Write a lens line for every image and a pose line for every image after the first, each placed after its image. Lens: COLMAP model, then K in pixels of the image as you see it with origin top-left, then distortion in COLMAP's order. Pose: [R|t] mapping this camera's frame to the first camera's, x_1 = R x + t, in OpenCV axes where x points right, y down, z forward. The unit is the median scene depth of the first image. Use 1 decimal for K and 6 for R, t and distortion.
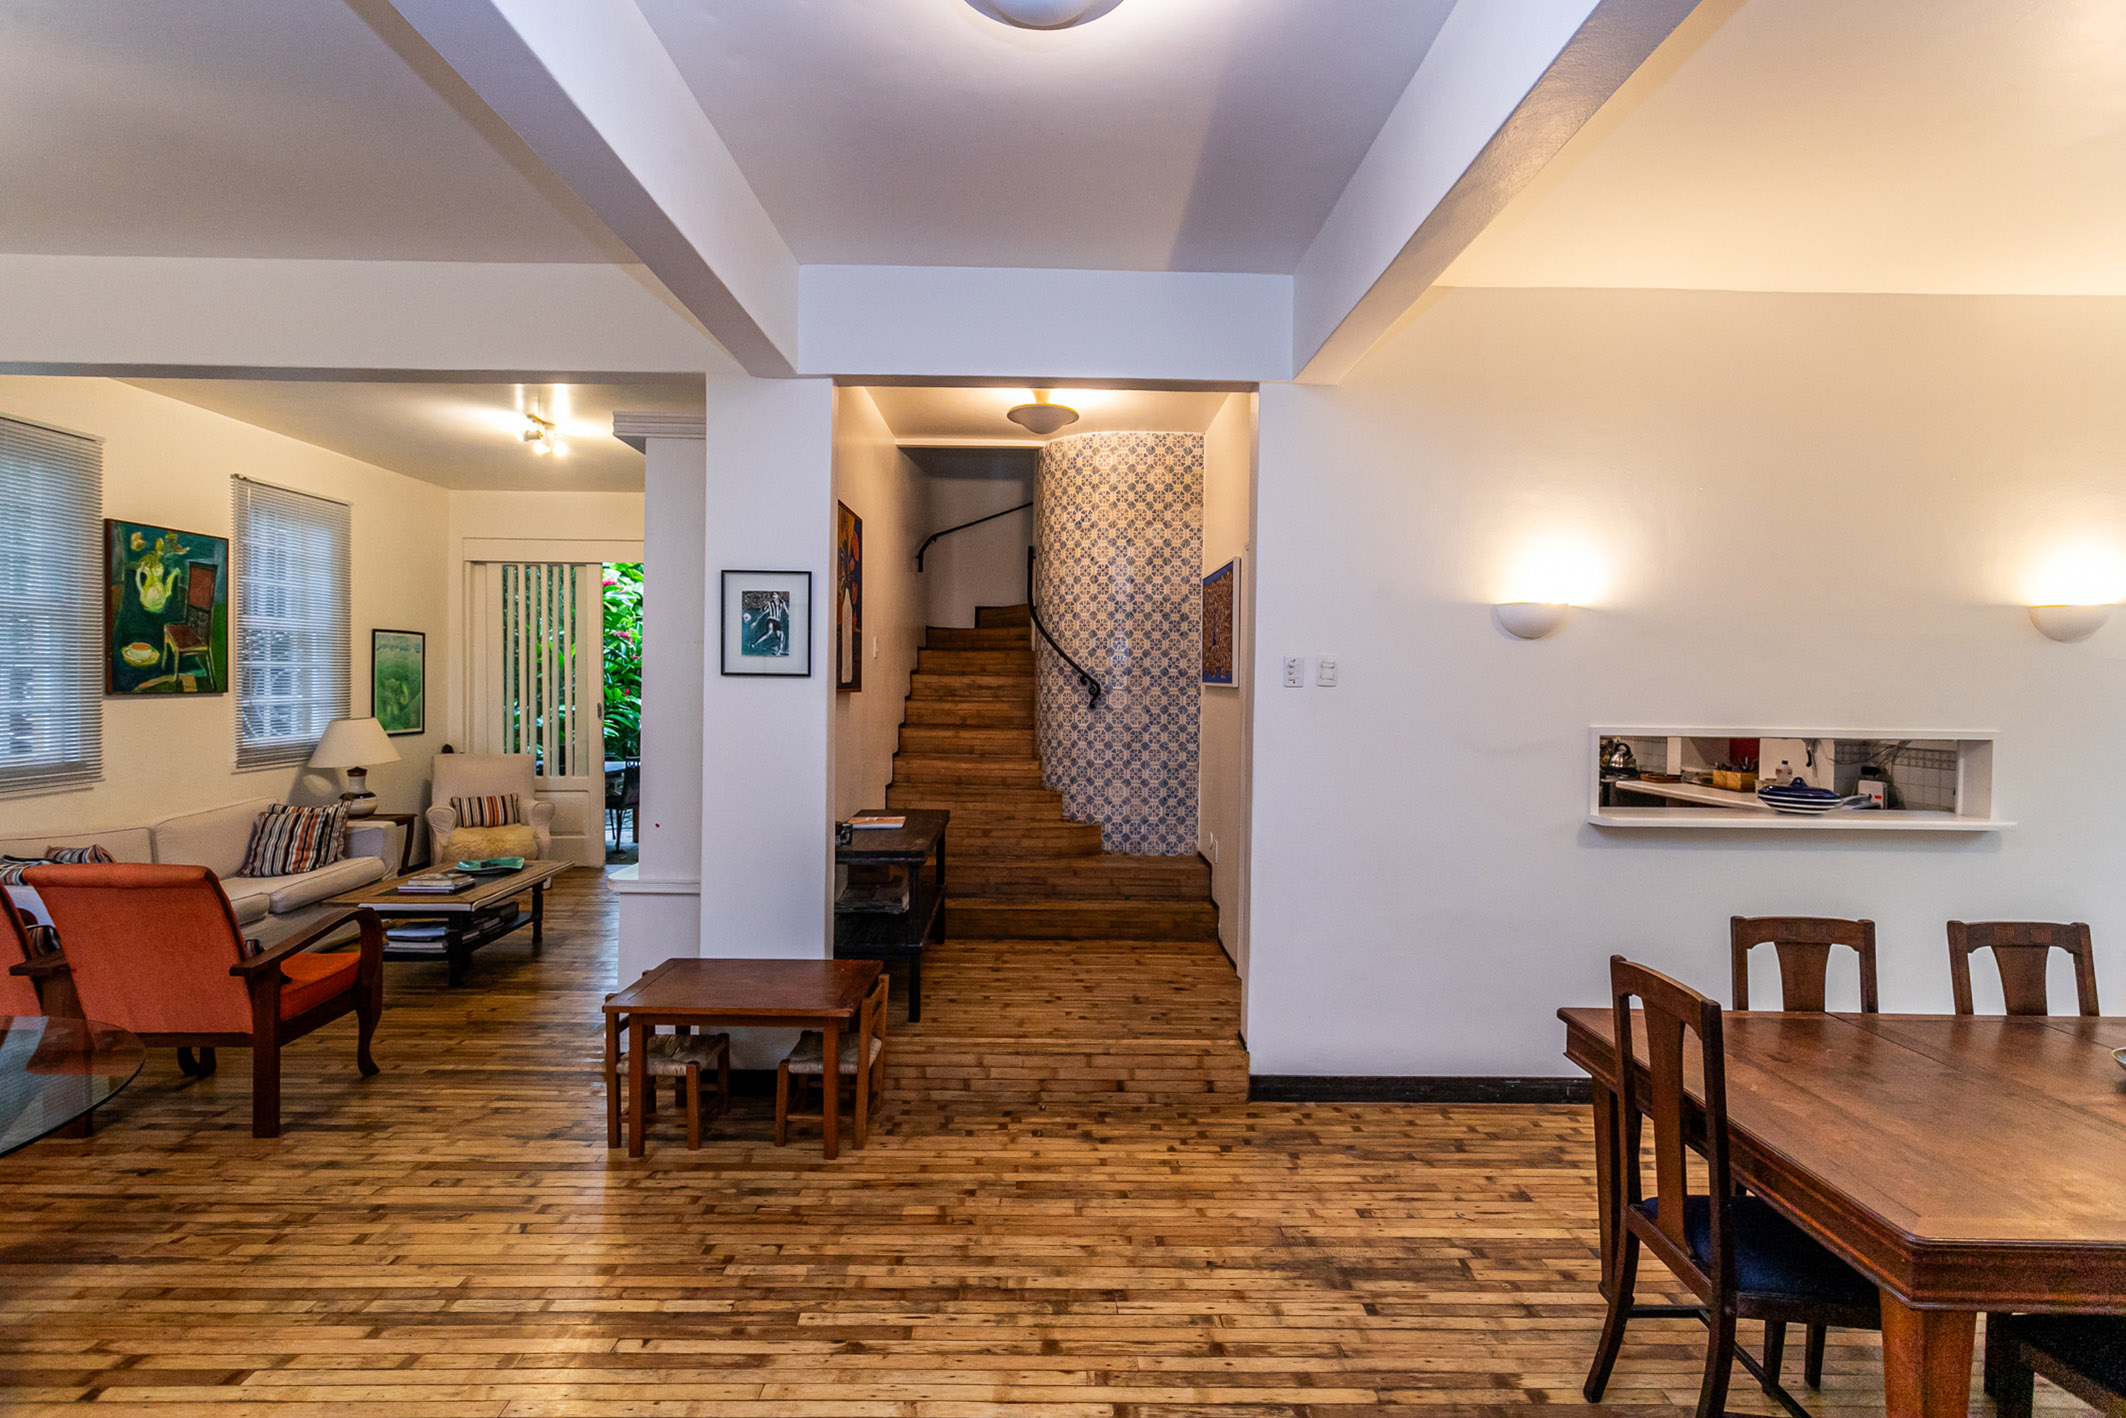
lens RADIAL K [[1014.9, 0, 1072.5], [0, 1014.9, 701.0], [0, 0, 1]] dist [0.000340, 0.000397]
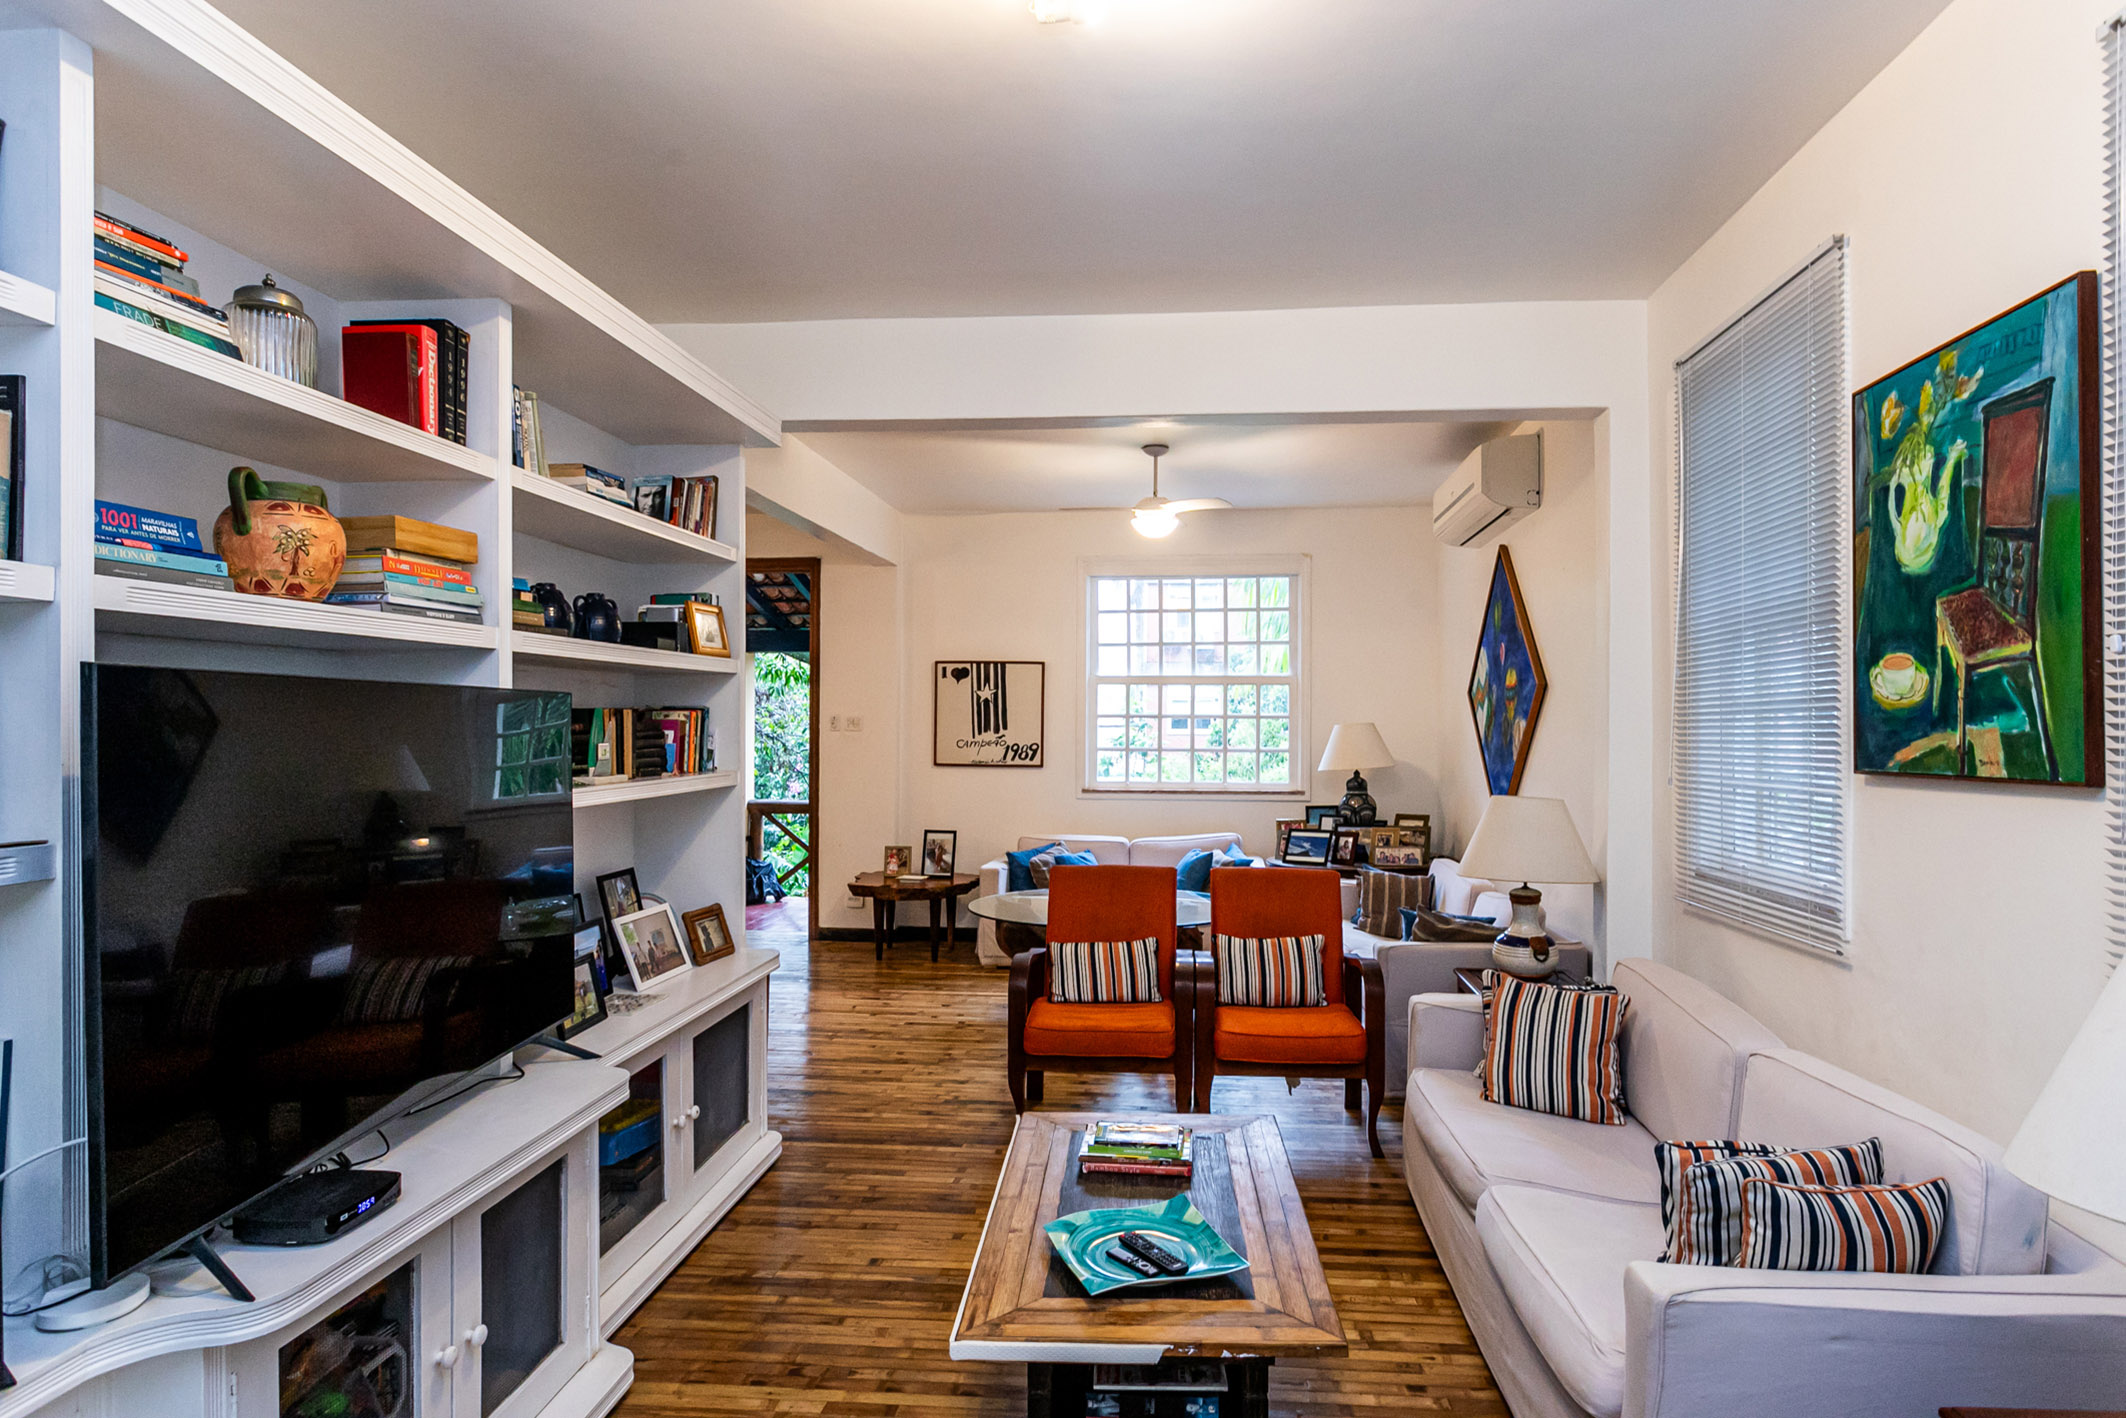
lens RADIAL K [[1156.0, 0, 1123.9], [0, 1156.0, 723.3], [0, 0, 1]] dist [-0.003176, 0.000555]
pose [[-0.995975, -0.013474, 0.088612, -0.565191], [-0.012311, 0.999831, 0.013660, -0.027333], [-0.088781, 0.012514, -0.995973, 1.321849]]
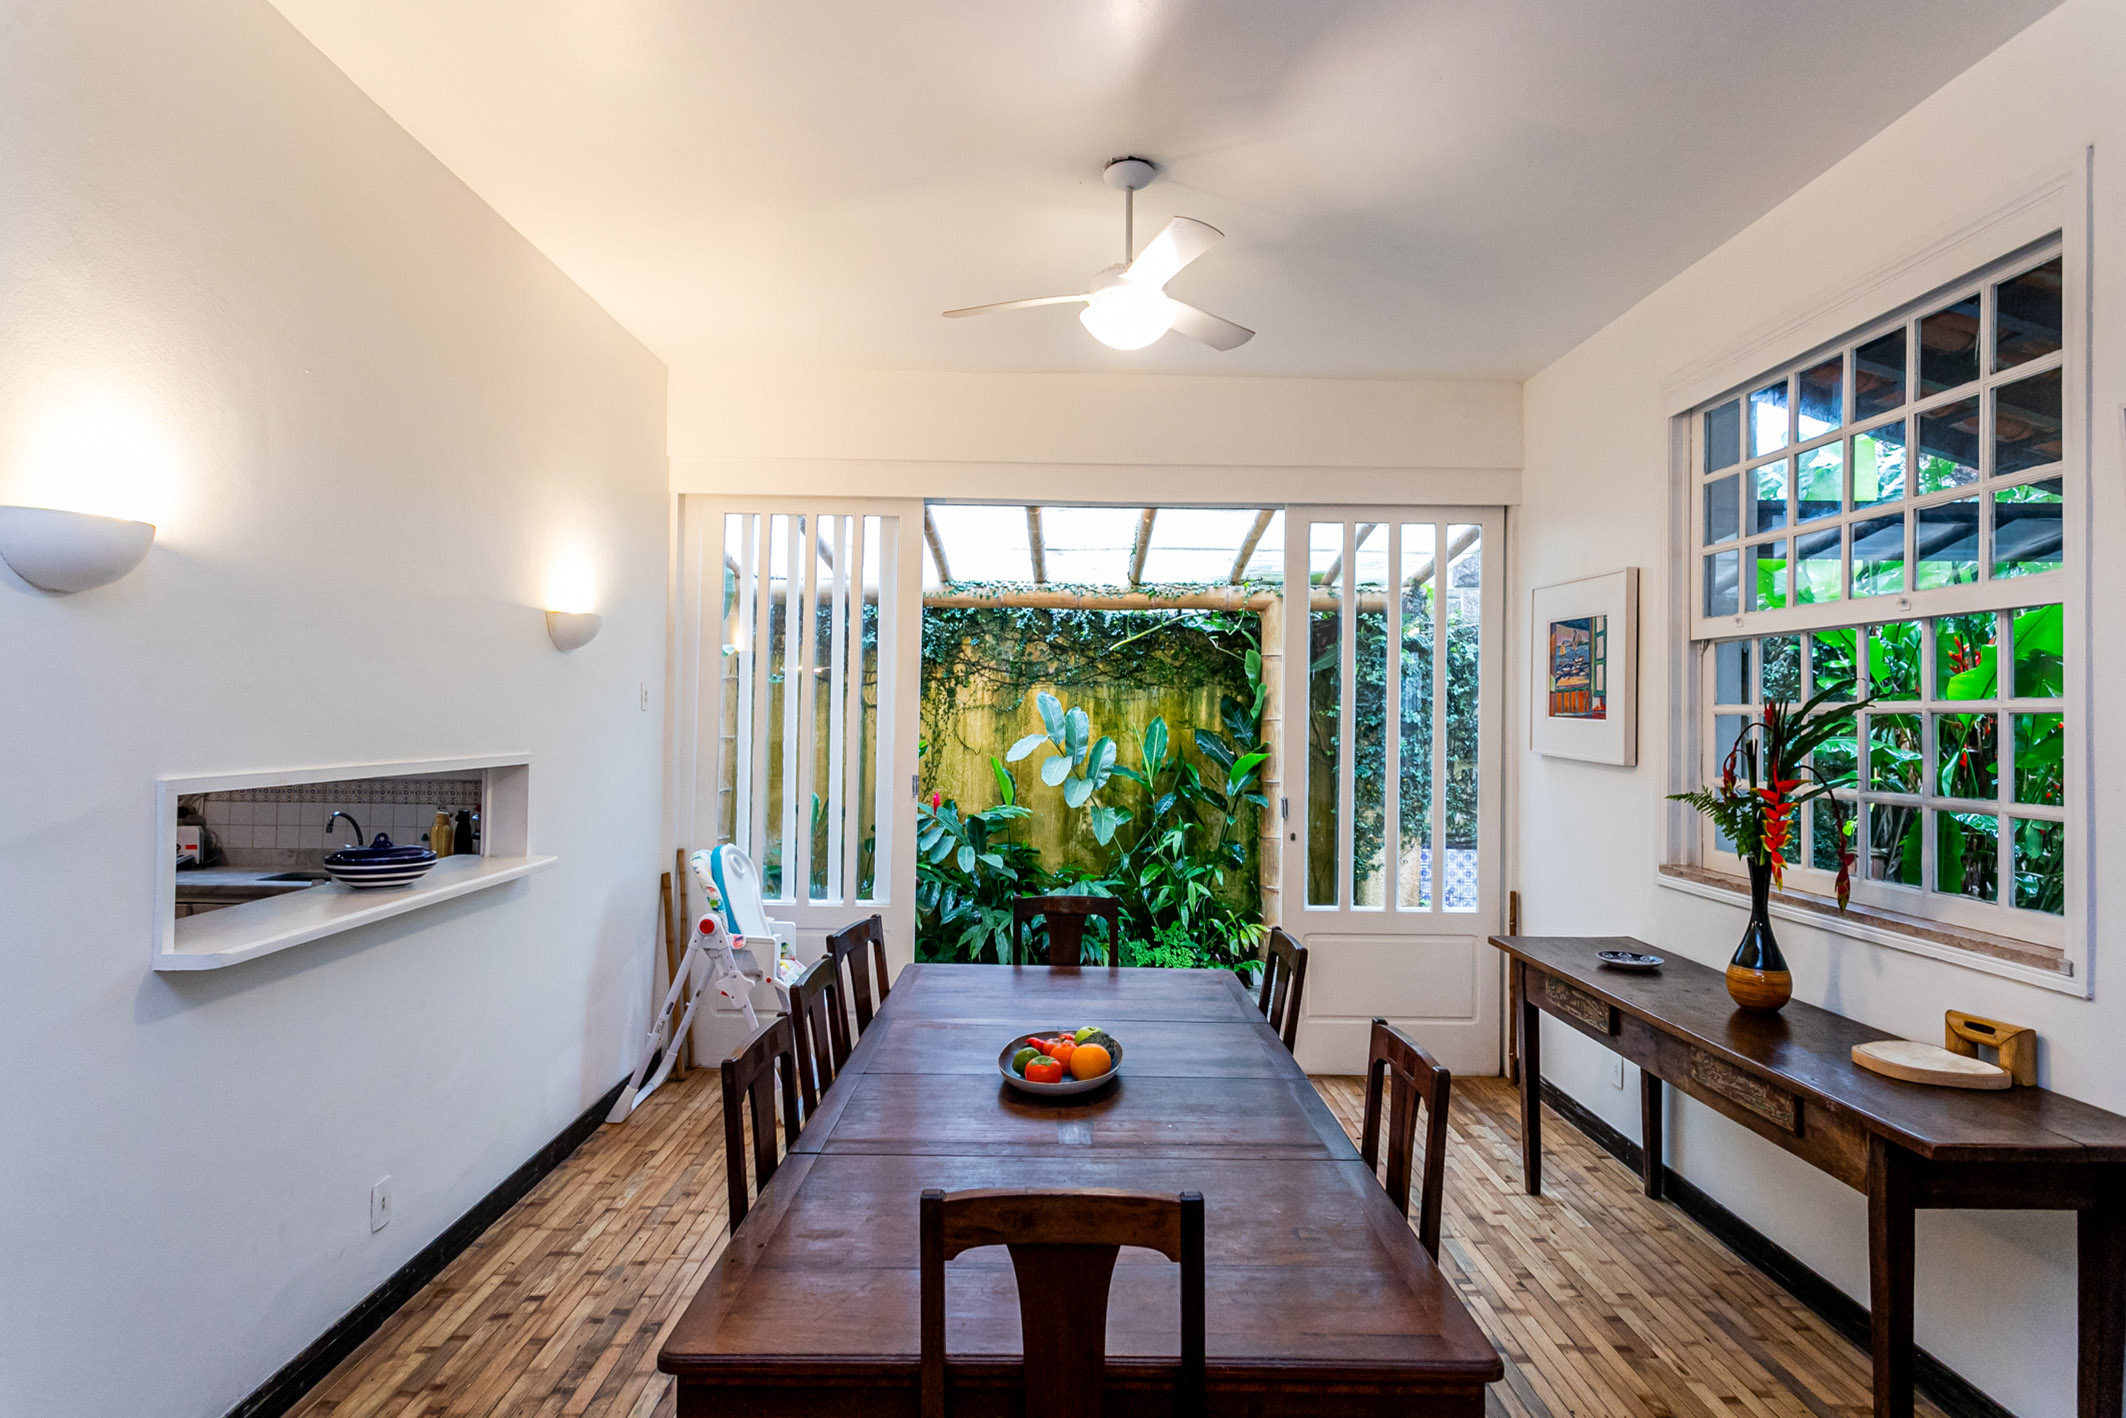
lens RADIAL K [[1180.0, 0, 1035.0], [0, 1180.0, 702.3], [0, 0, 1]] dist [0.000294, 0.000269]
pose [[0.033817, -0.001259, 0.999427, -0.038627], [0.006746, 0.999977, 0.001031, -0.007183], [-0.999405, 0.006708, 0.033825, 0.344915]]
